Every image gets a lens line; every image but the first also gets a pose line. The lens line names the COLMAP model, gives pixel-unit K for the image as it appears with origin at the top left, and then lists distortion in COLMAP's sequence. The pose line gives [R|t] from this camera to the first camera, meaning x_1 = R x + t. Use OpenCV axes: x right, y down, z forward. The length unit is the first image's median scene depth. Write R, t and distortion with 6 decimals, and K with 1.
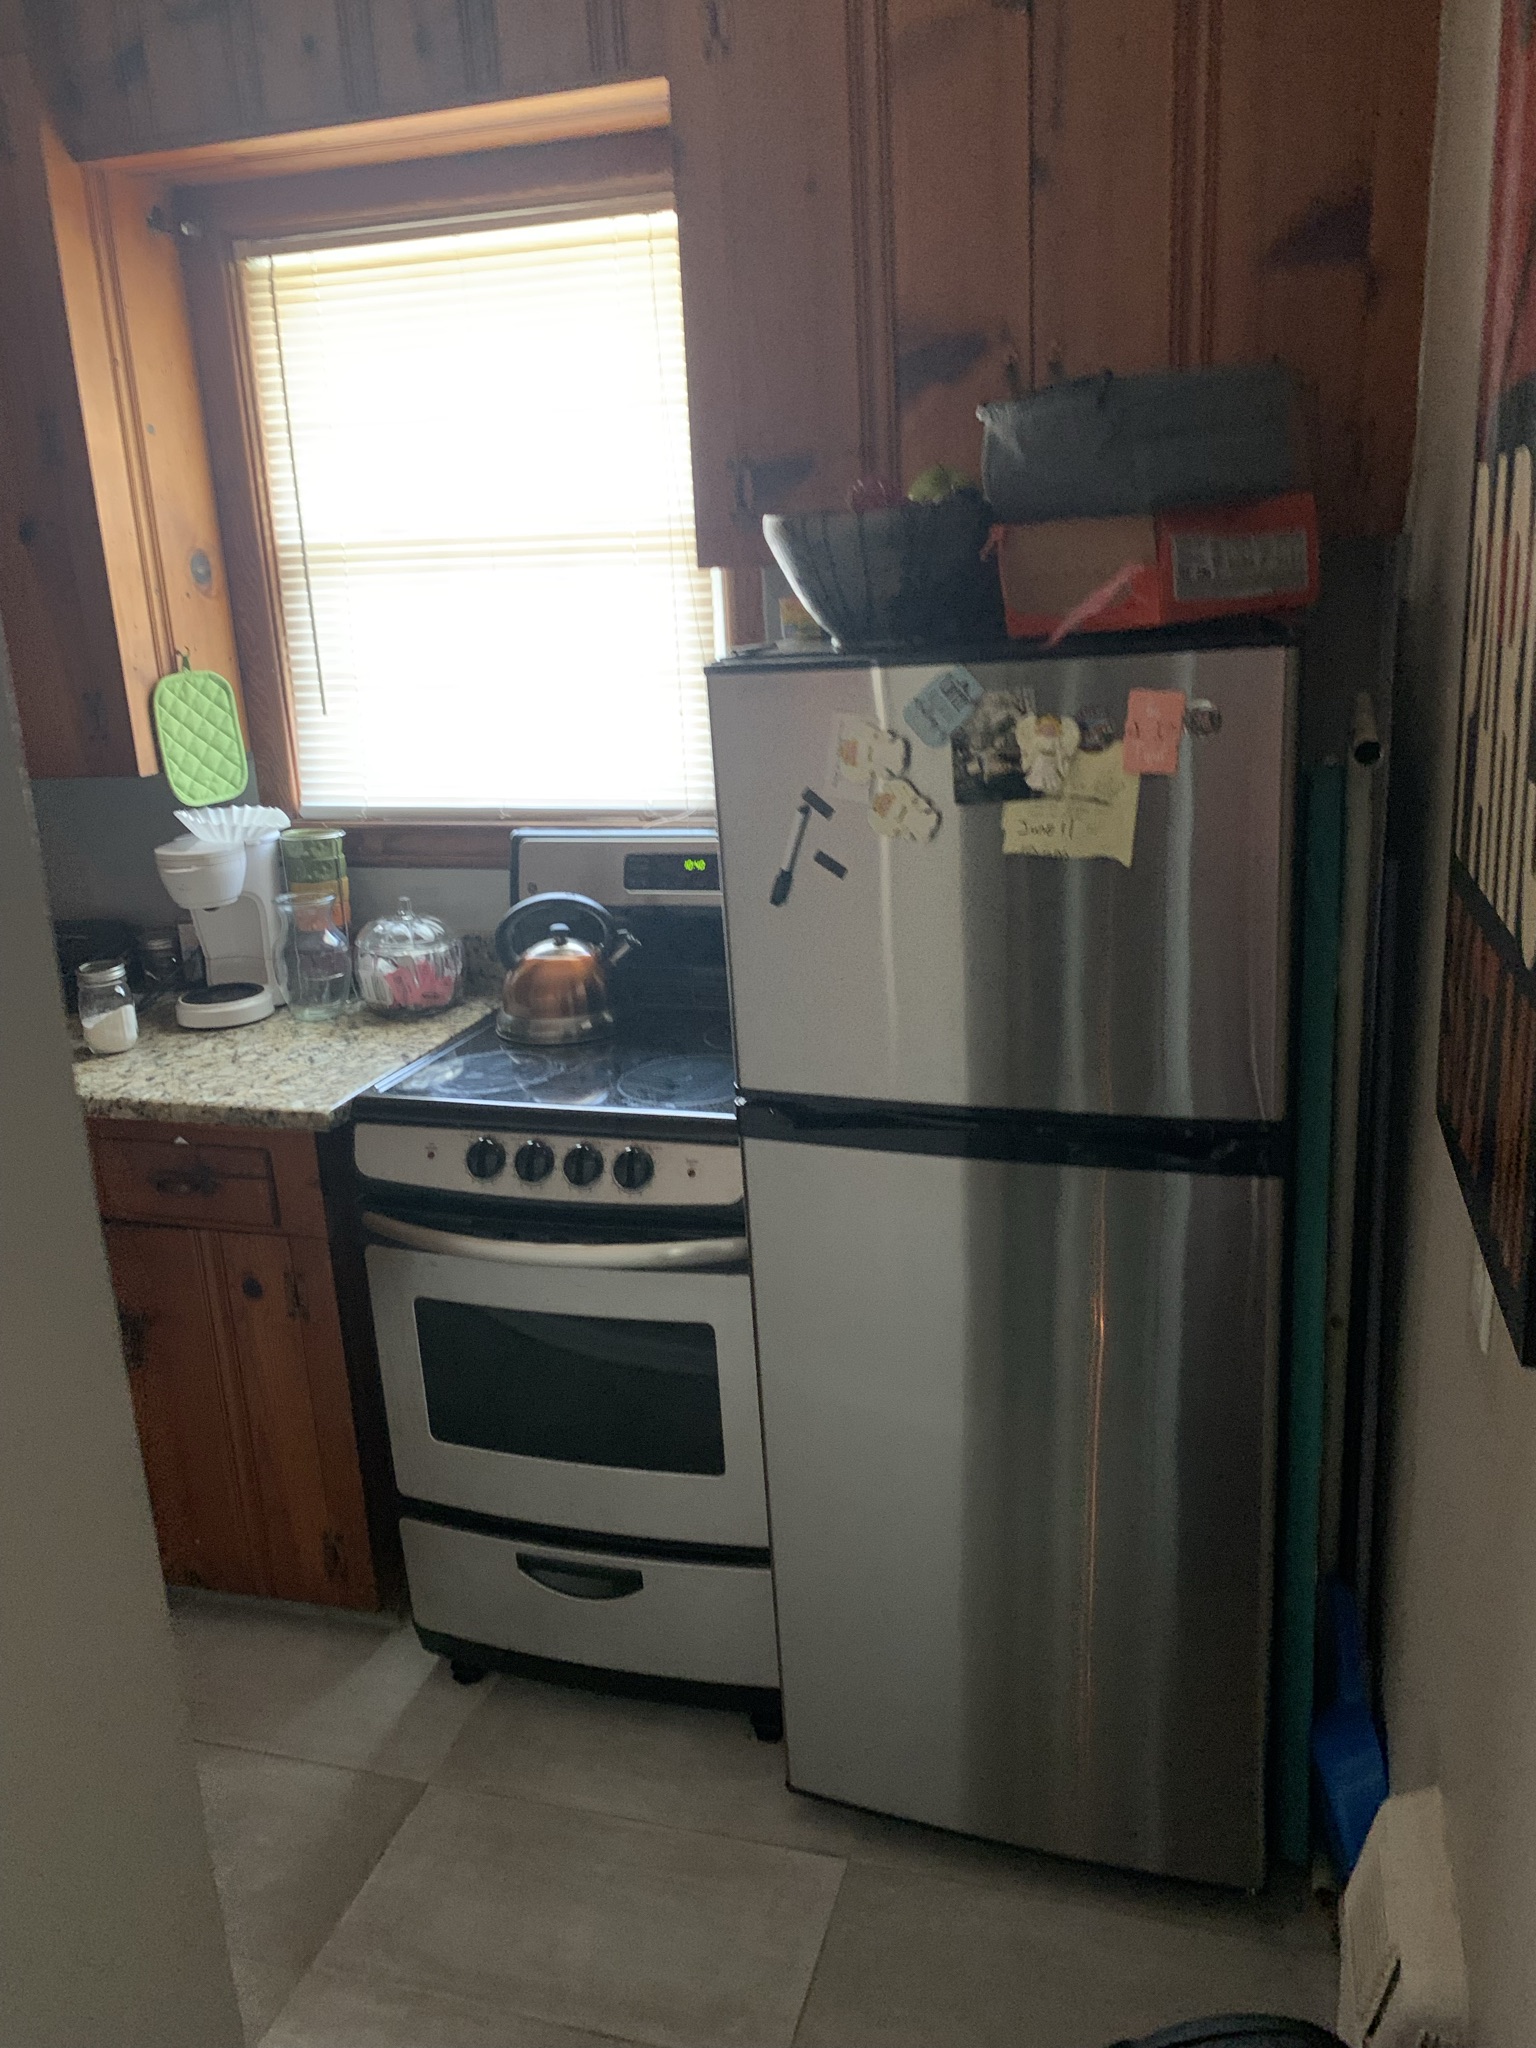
lens RADIAL K [[1582.9, 0, 770.6], [0, 1582.9, 1028.8], [0, 0, 1]] dist [0.057084, -0.069720]
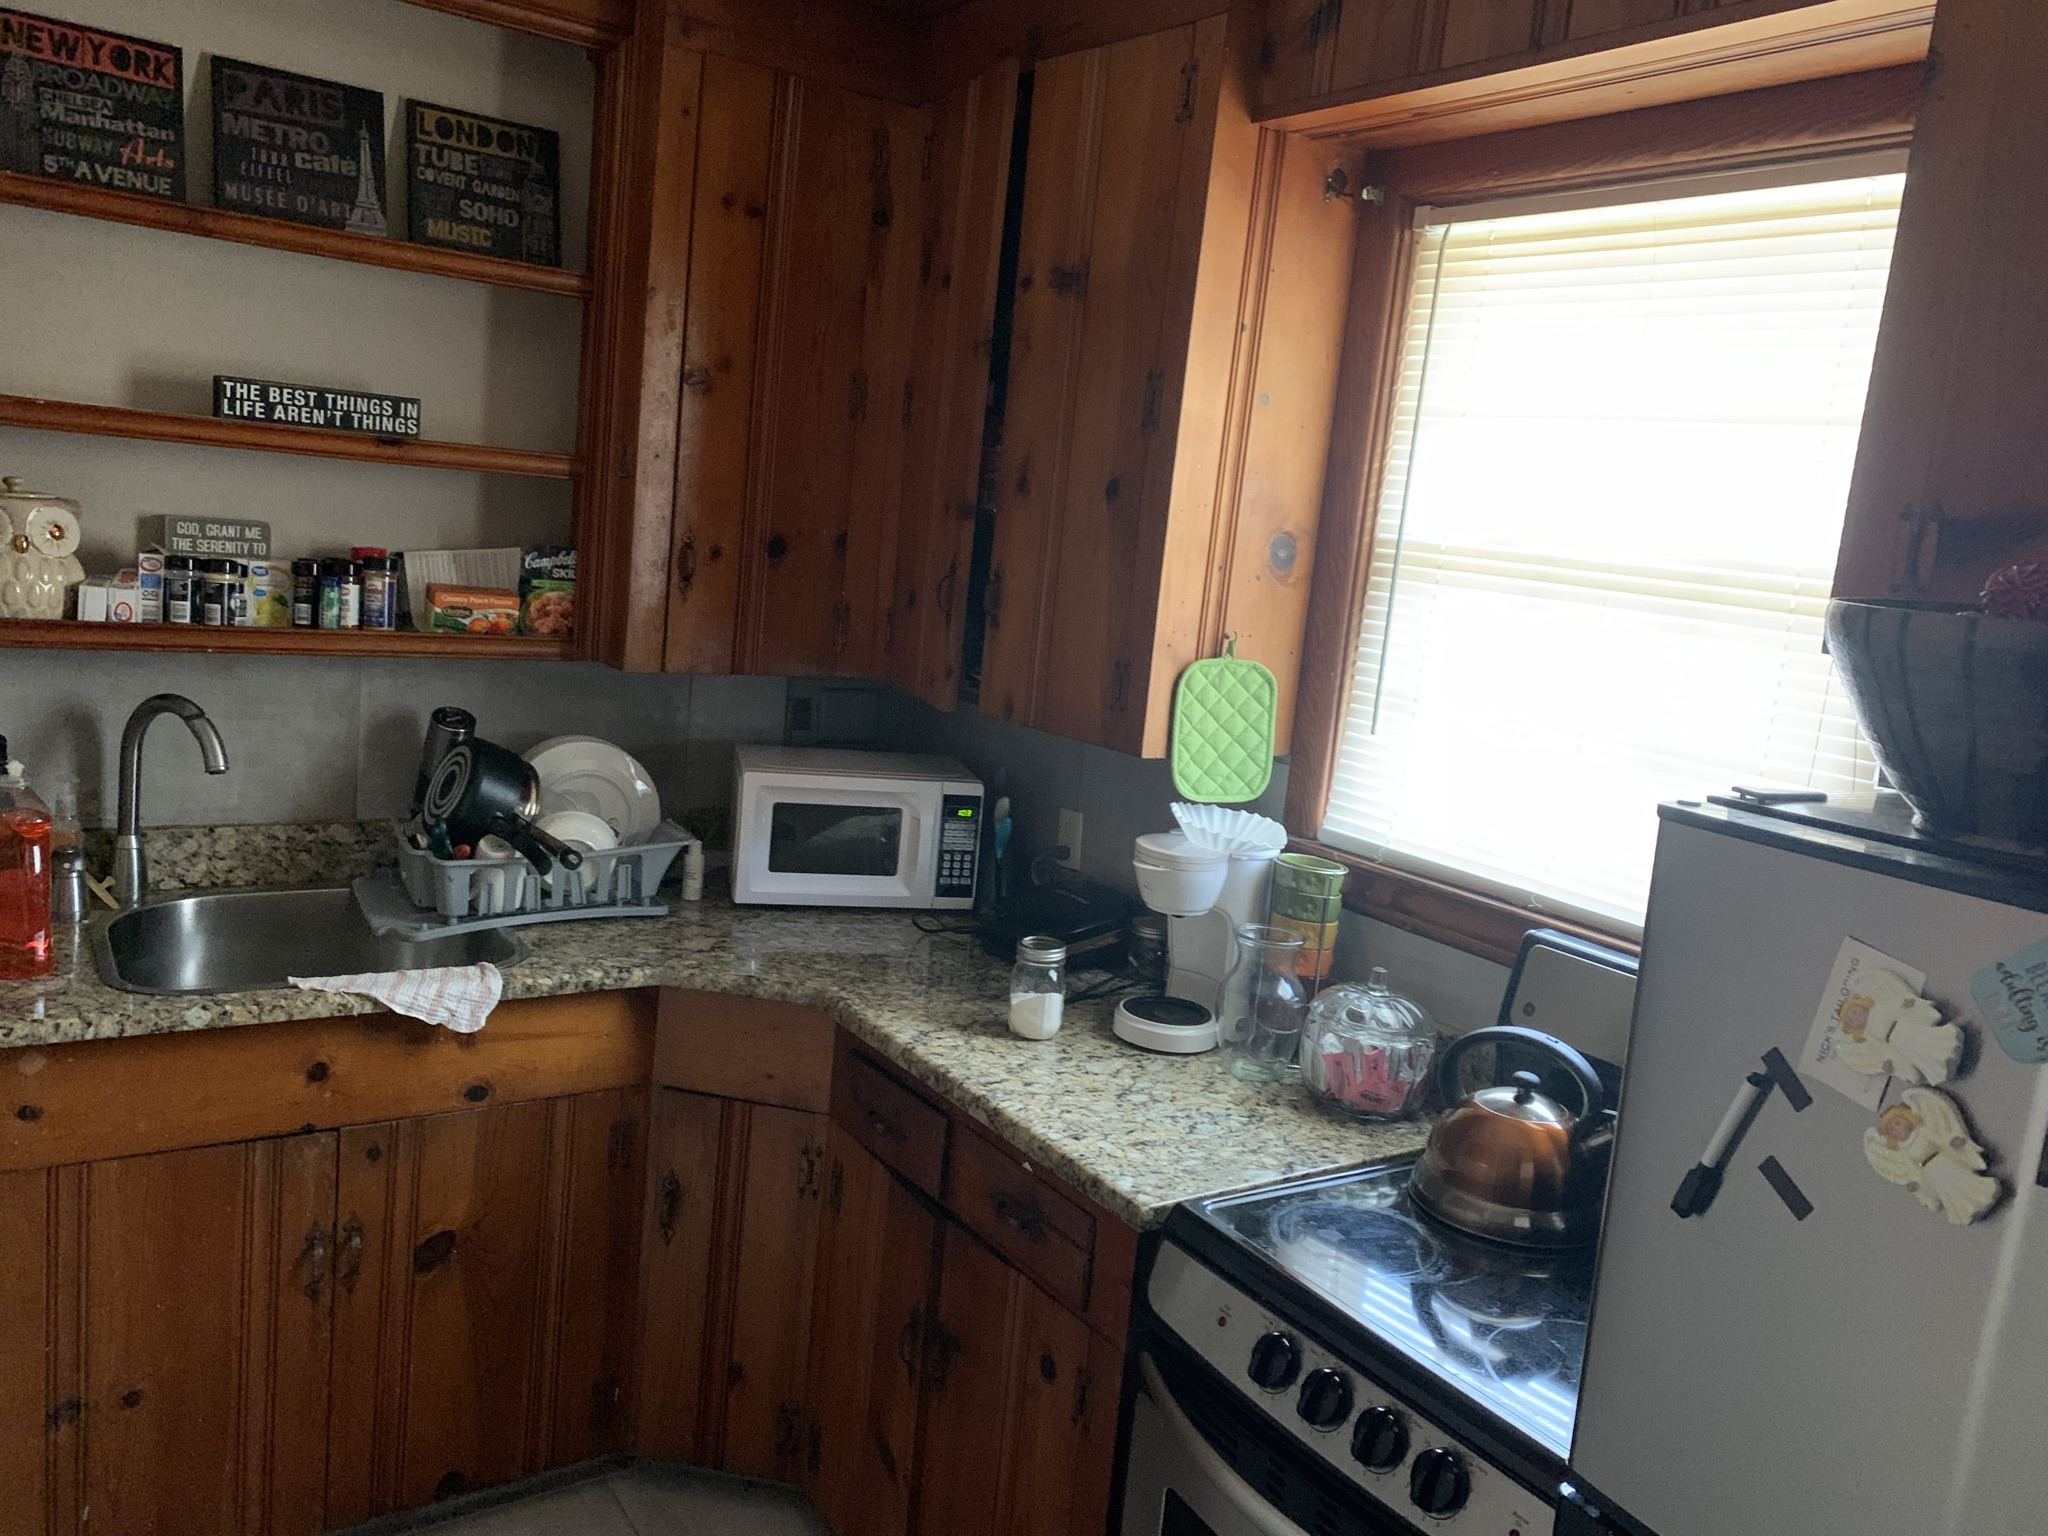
lens RADIAL K [[1582.9, 0, 1022.5], [0, 1582.9, 756.8], [0, 0, 1]] dist [0.057084, -0.069720]
pose [[0.768508, 0.220962, -0.600476, 0.093225], [-0.309996, 0.949559, -0.047326, -0.093851], [0.559730, 0.222516, 0.798241, 0.239459]]
